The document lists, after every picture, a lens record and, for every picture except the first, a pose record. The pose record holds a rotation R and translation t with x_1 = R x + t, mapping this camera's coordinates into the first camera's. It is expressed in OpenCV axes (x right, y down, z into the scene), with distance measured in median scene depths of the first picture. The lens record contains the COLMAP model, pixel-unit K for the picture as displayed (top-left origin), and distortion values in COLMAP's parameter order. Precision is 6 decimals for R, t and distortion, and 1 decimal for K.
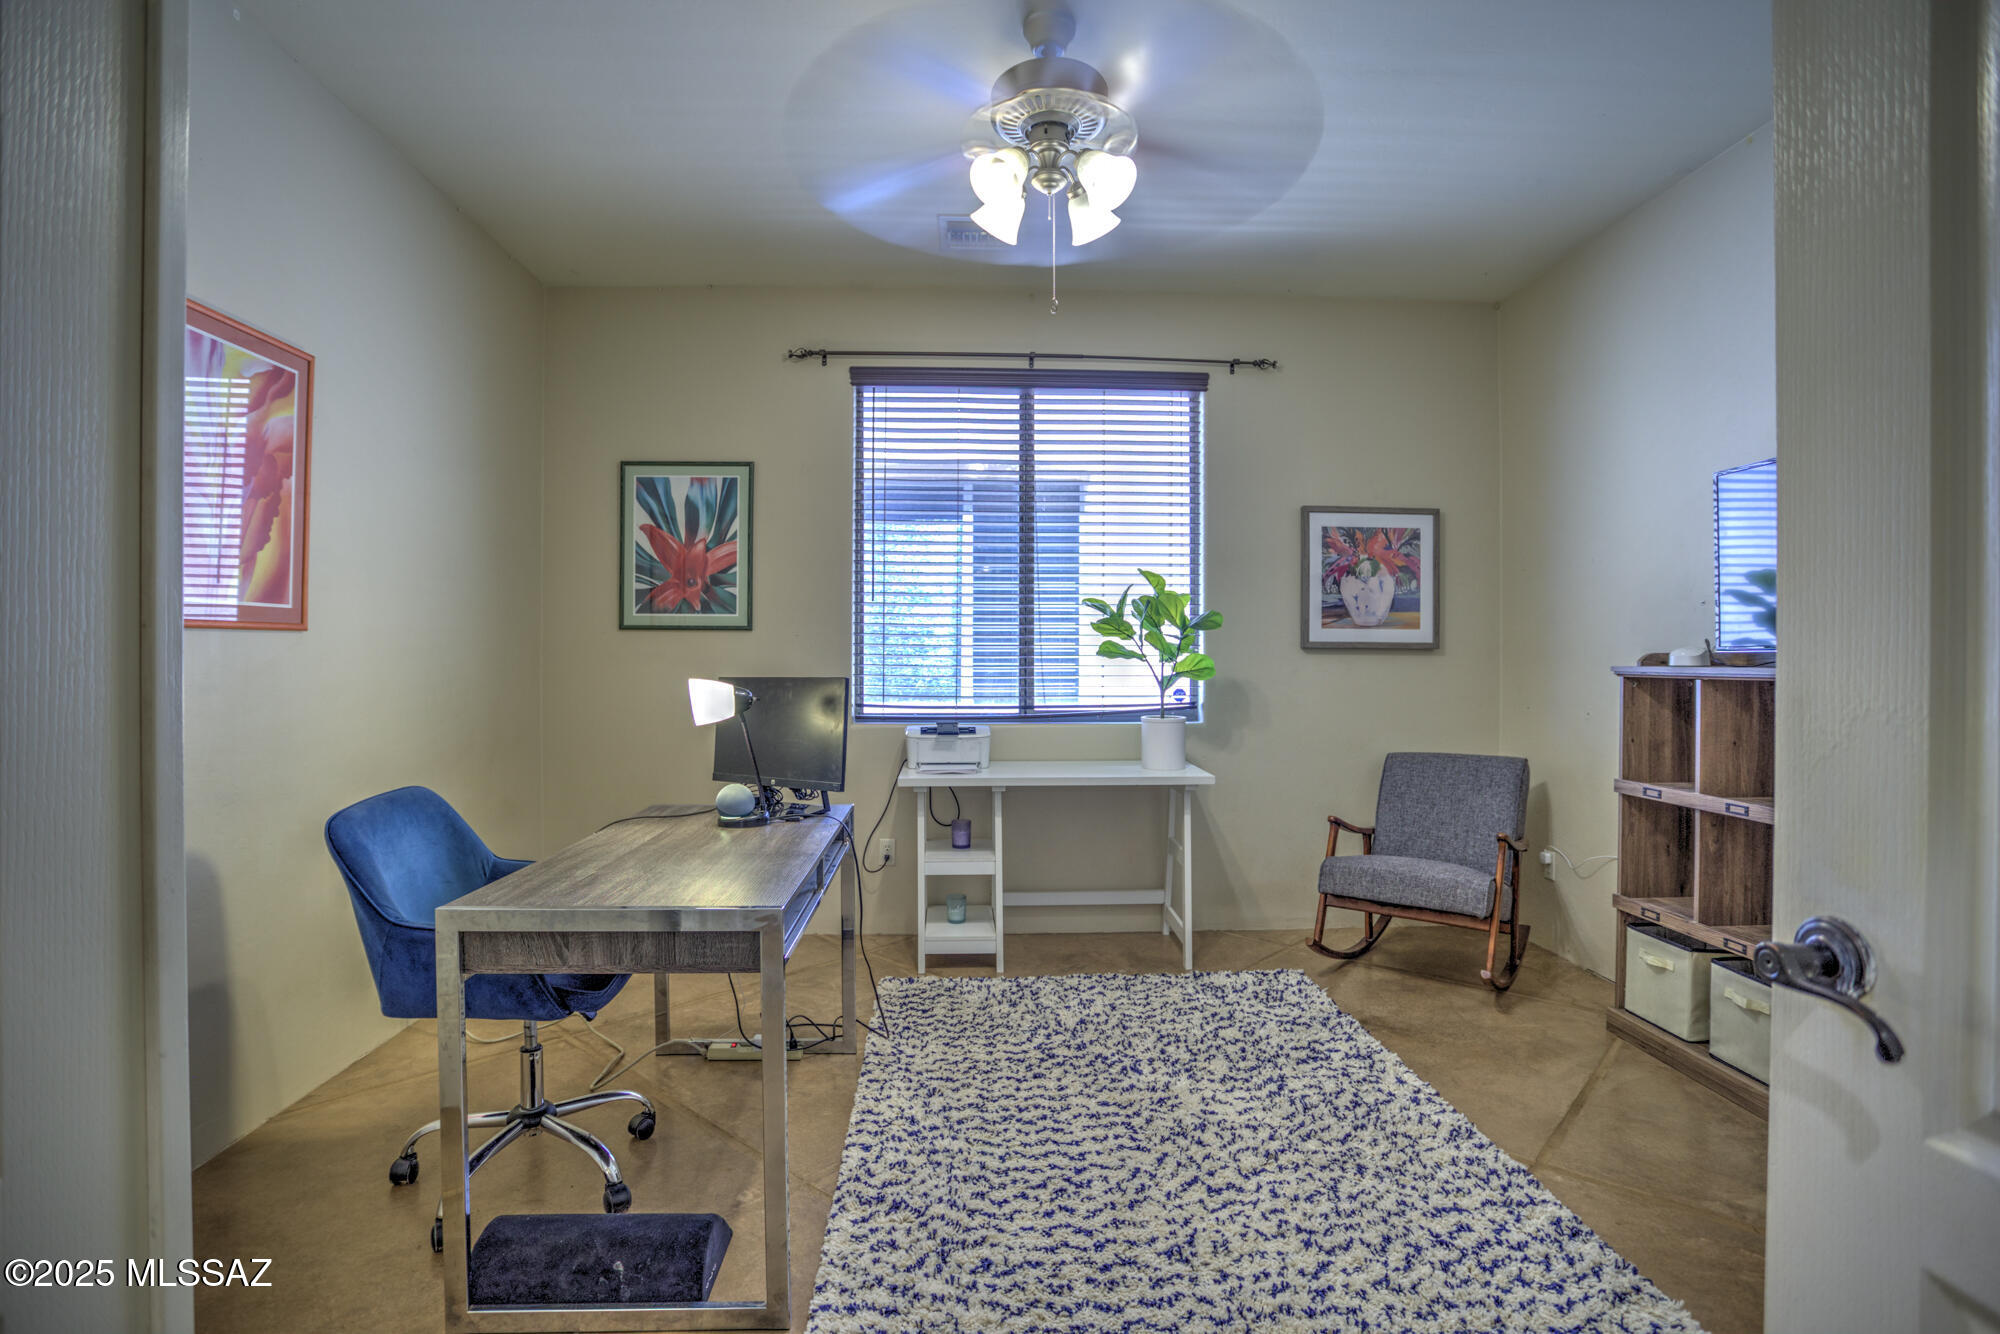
lens RADIAL K [[972.6, 0, 1001.3], [0, 972.6, 668.2], [0, 0, 1]] dist [-0.072196, 0.030281]
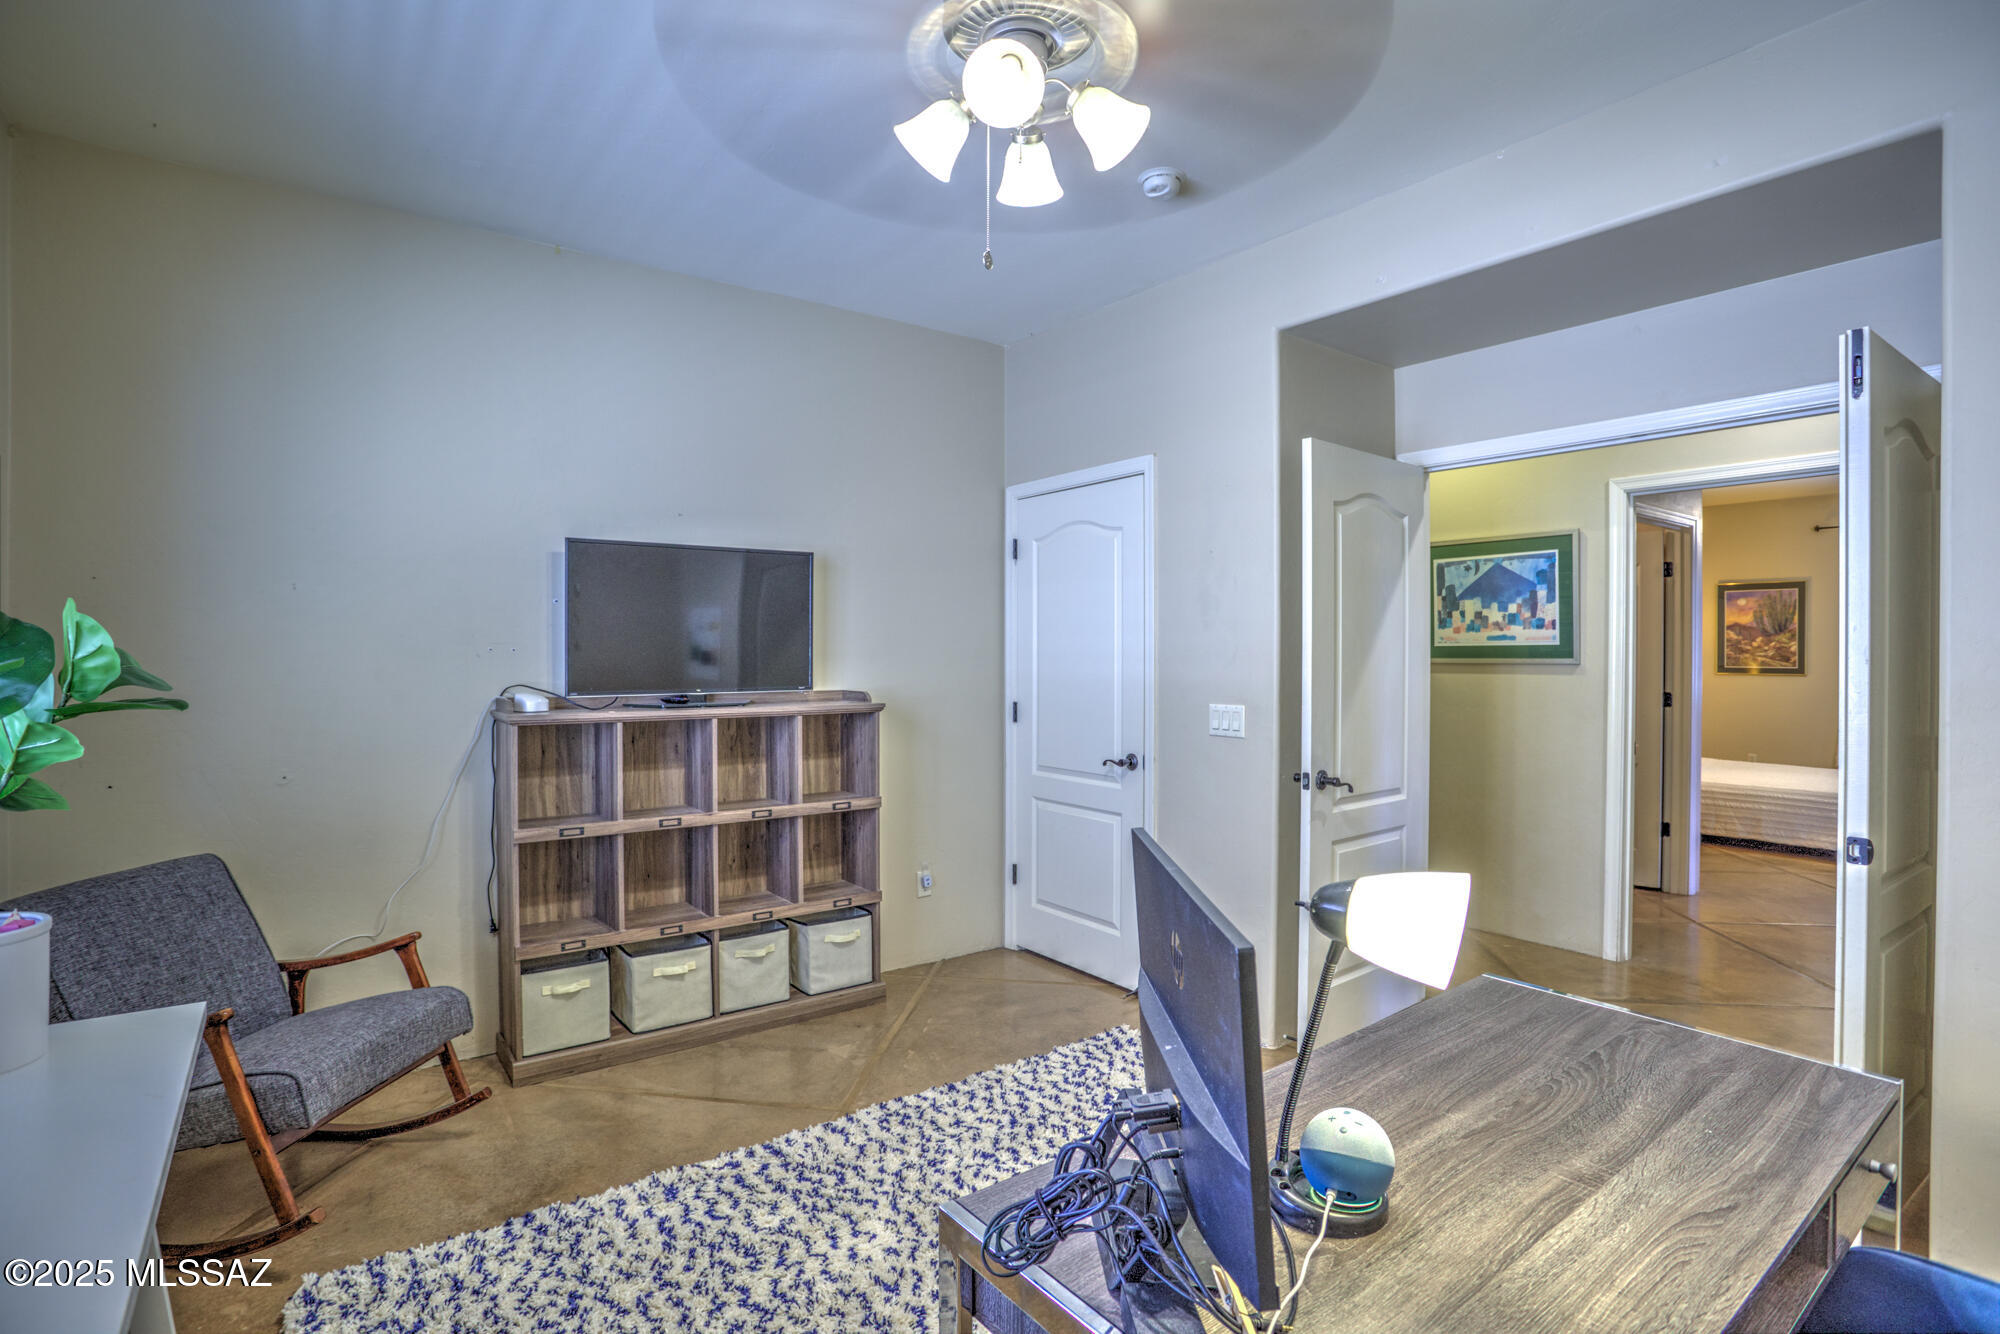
lens RADIAL K [[972.6, 0, 1000.3], [0, 972.6, 661.7], [0, 0, 1]] dist [-0.072196, 0.030281]
pose [[-0.572326, -0.012056, 0.819938, -0.497859], [-0.000935, 0.999901, 0.014050, -0.079603], [-0.820026, 0.007275, -0.572281, 1.301946]]
